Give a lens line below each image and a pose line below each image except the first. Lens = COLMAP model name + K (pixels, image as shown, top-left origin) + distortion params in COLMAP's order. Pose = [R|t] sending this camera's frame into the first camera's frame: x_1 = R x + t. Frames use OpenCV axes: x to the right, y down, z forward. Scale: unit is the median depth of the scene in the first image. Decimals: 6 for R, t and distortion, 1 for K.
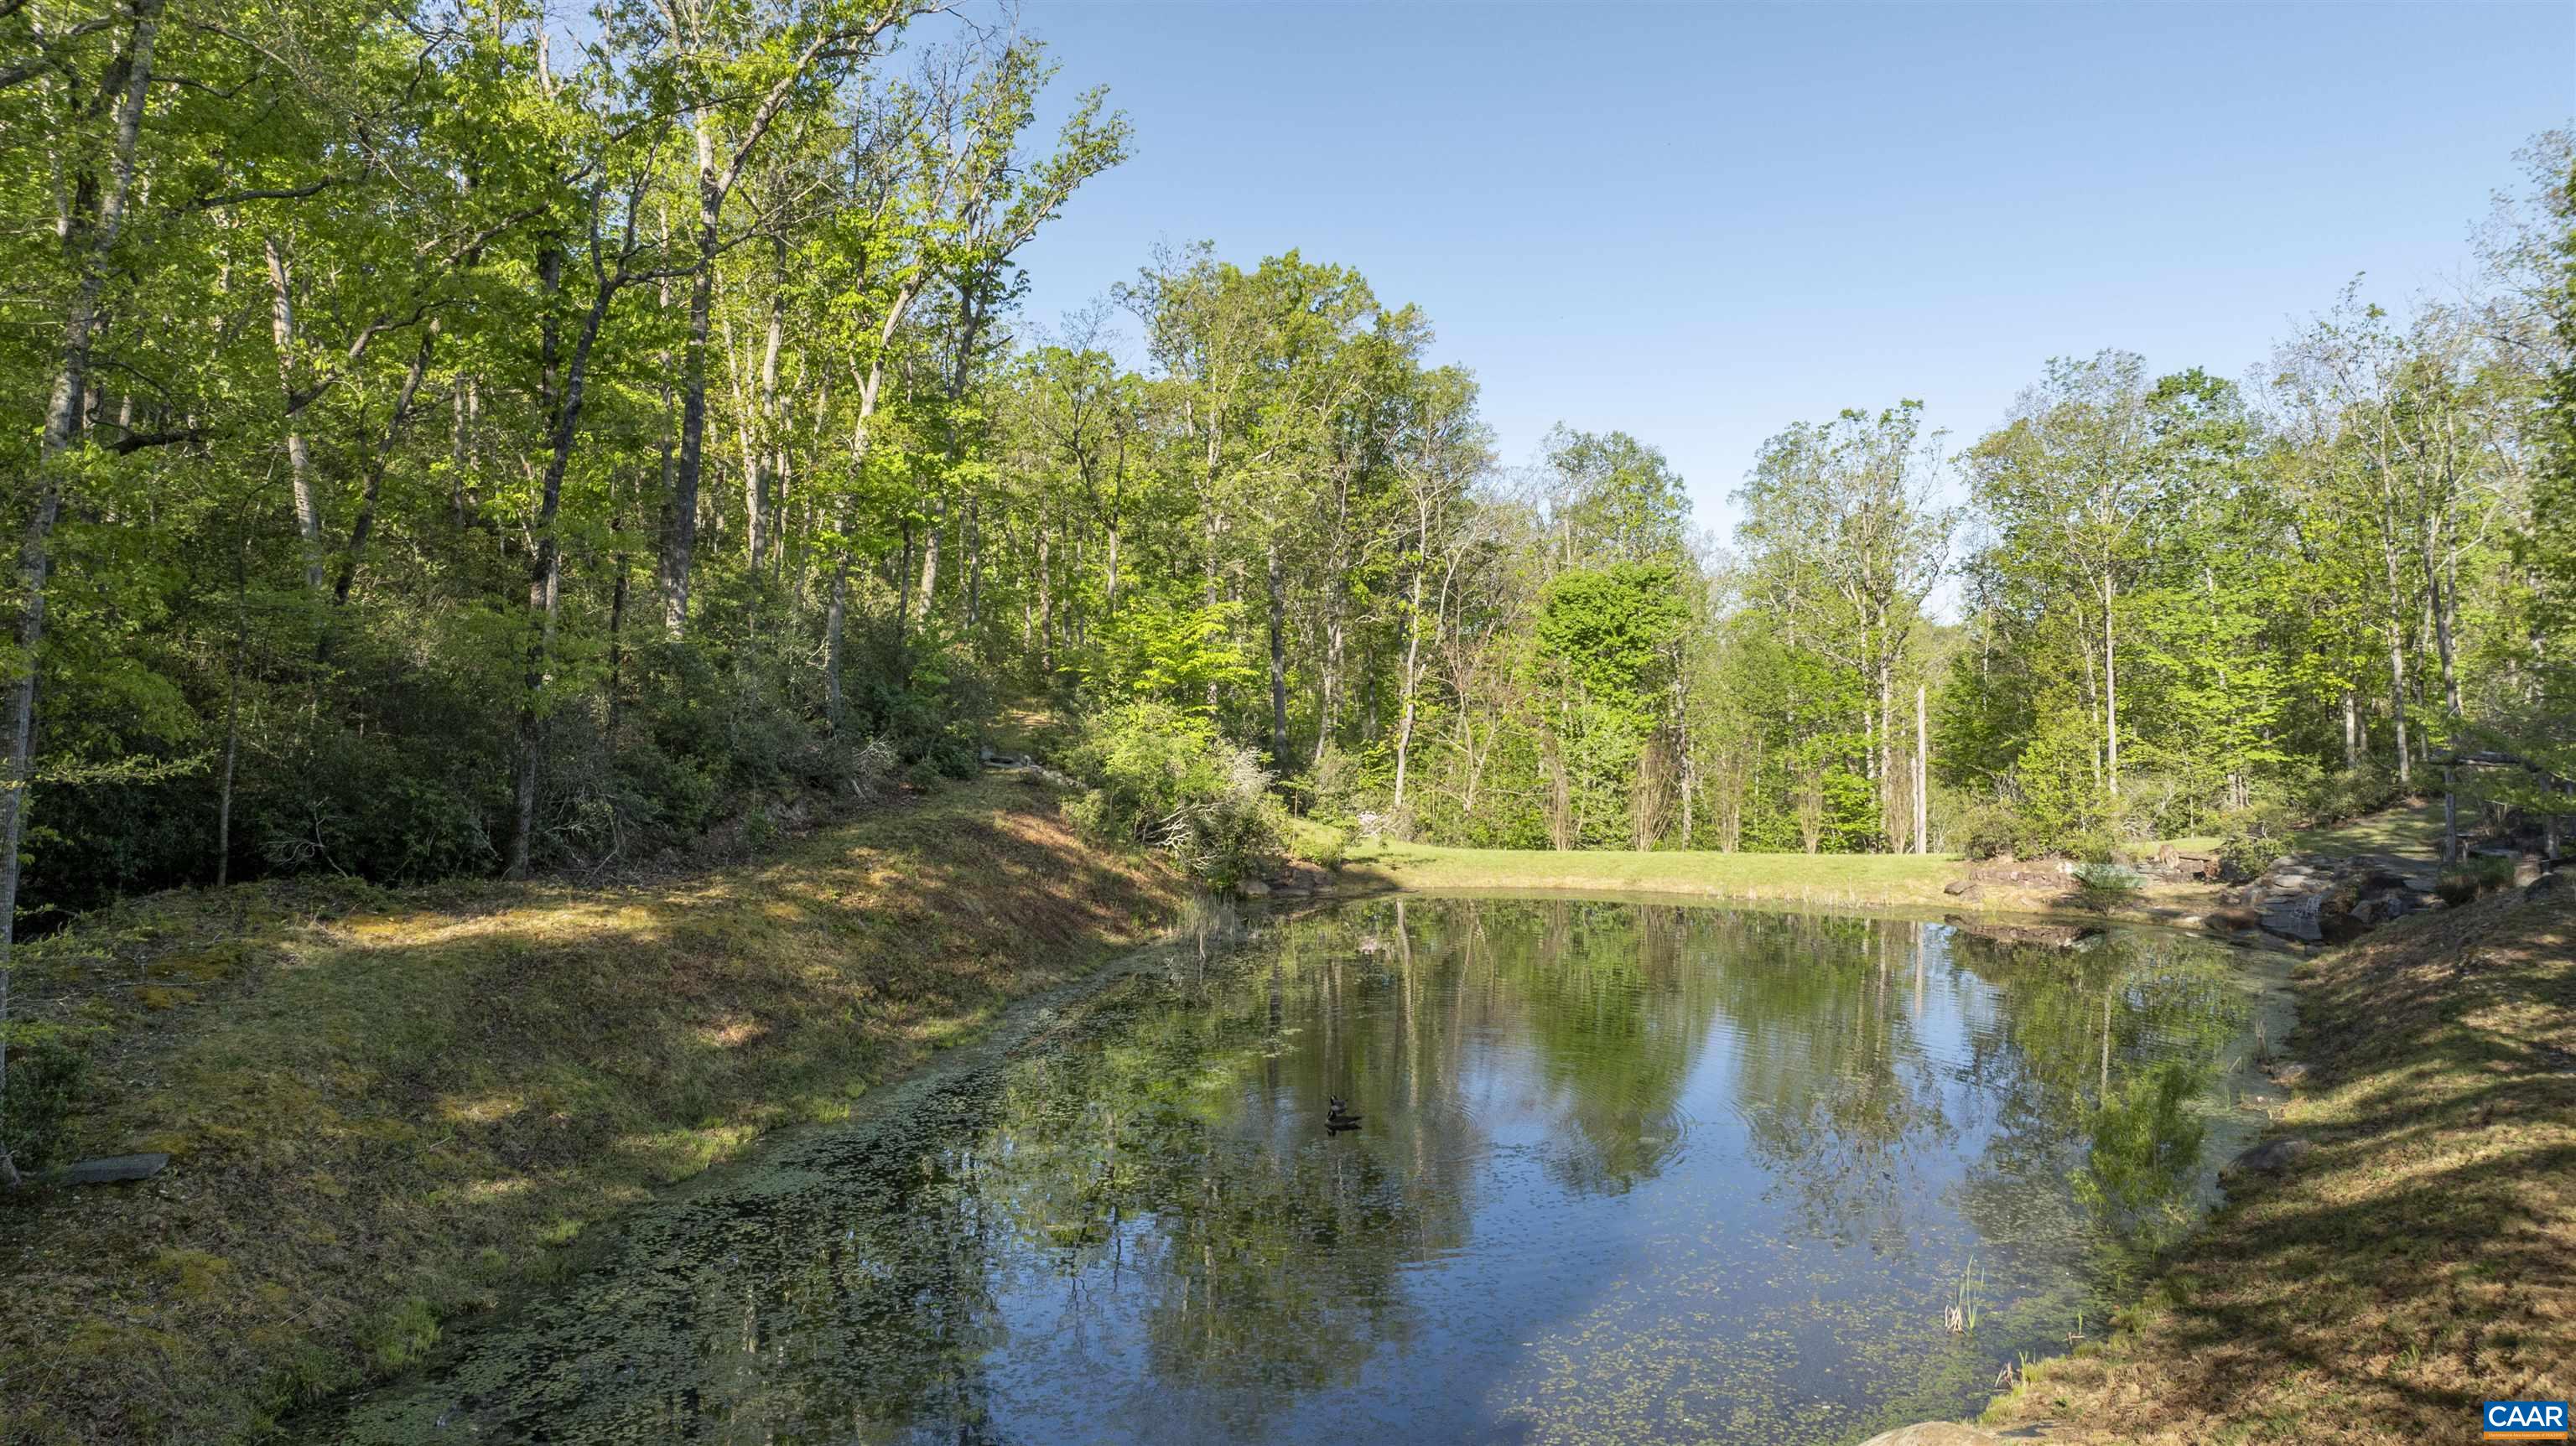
lens RADIAL K [[1849.0, 0, 1272.7], [0, 1849.0, 715.8], [0, 0, 1]] dist [-0.012957, 0.009263]
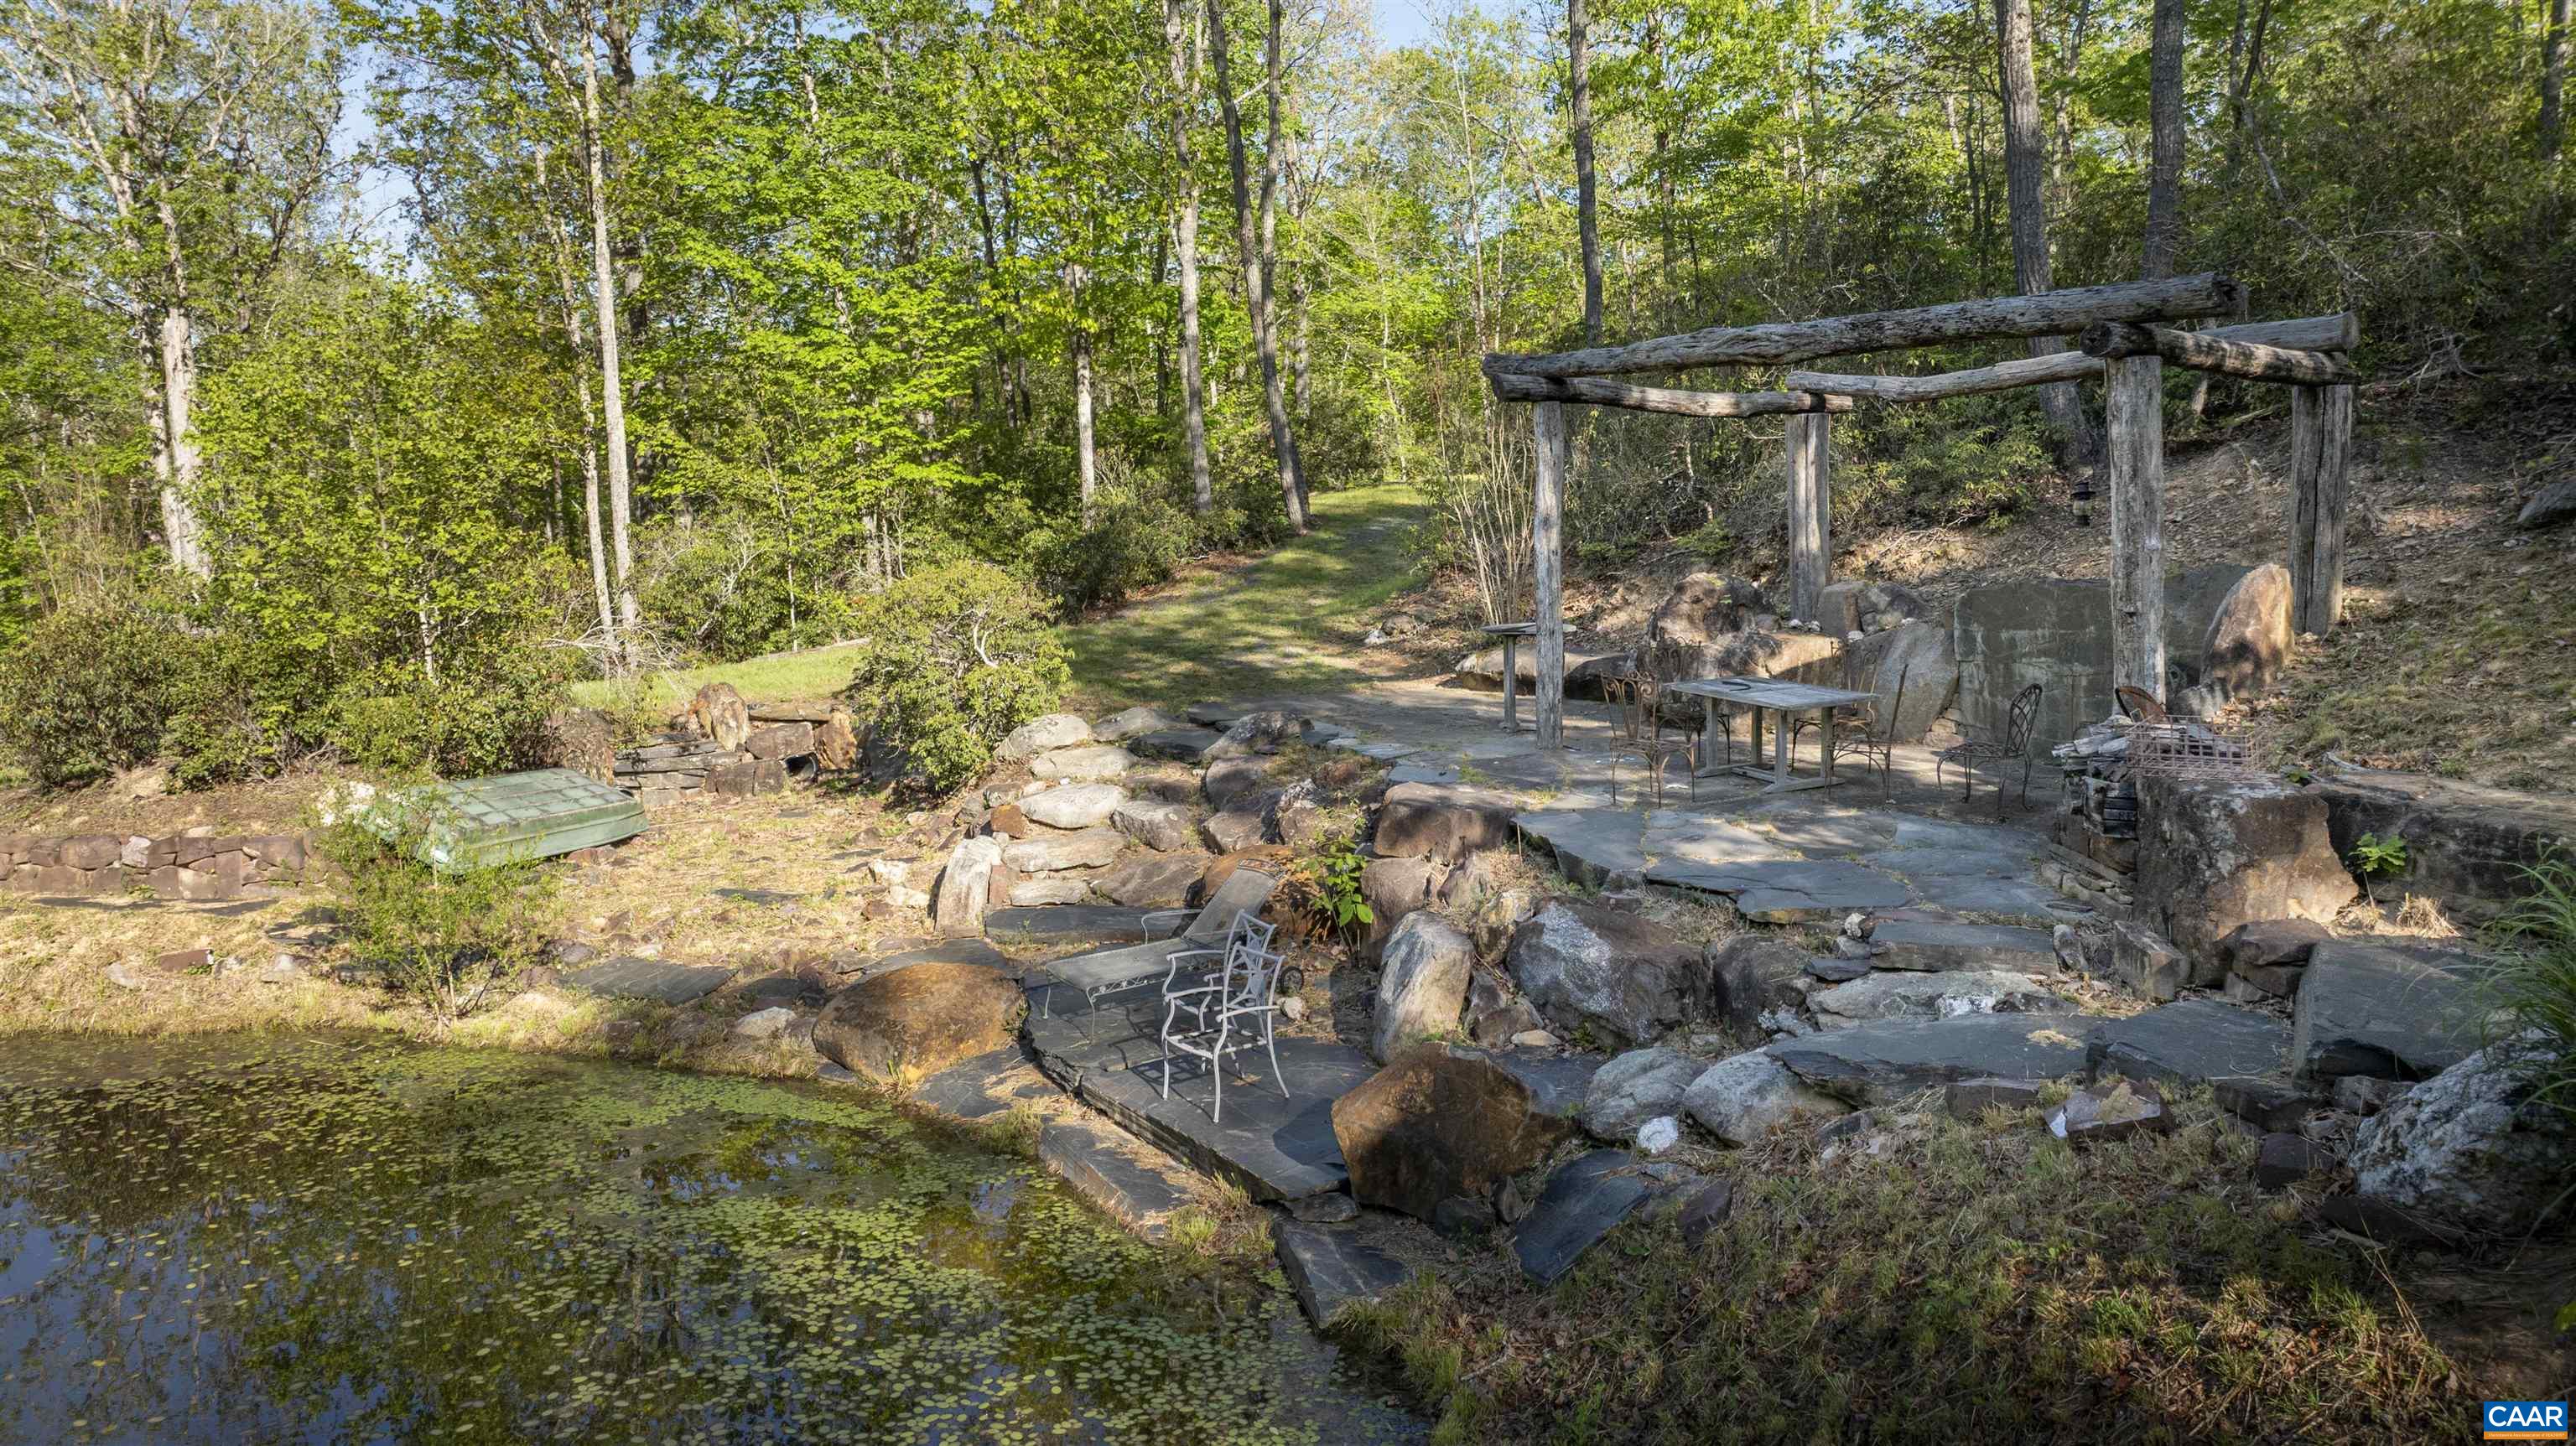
lens RADIAL K [[1849.0, 0, 1284.3], [0, 1849.0, 719.3], [0, 0, 1]] dist [-0.012957, 0.009263]
pose [[0.758301, -0.078798, 0.647125, 0.291204], [0.008346, 0.993760, 0.111227, 0.032871], [-0.651851, -0.078942, 0.754227, 0.570948]]
